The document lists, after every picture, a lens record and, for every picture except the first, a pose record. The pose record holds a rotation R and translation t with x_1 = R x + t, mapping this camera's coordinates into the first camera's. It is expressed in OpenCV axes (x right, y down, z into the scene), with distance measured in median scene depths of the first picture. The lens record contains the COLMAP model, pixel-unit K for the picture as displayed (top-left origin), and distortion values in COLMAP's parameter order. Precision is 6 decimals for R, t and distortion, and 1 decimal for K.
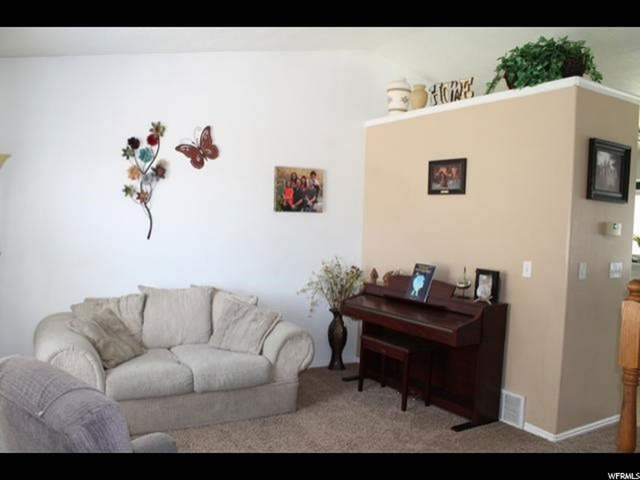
lens RADIAL K [[546.5, 0, 309.3], [0, 546.5, 240.8], [0, 0, 1]] dist [-0.151077, 0.121491]
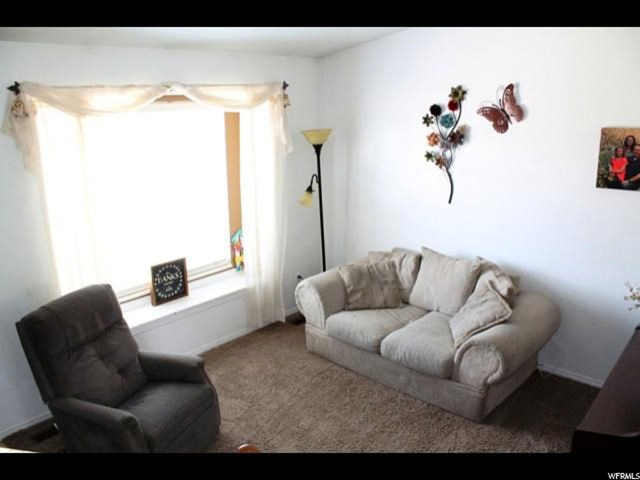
lens RADIAL K [[546.5, 0, 309.3], [0, 546.5, 240.8], [0, 0, 1]] dist [-0.151077, 0.121491]
pose [[0.289365, 0.210980, -0.933678, 0.600805], [-0.016720, 0.976373, 0.215446, -0.151607], [0.957073, -0.046731, 0.286056, 0.452724]]
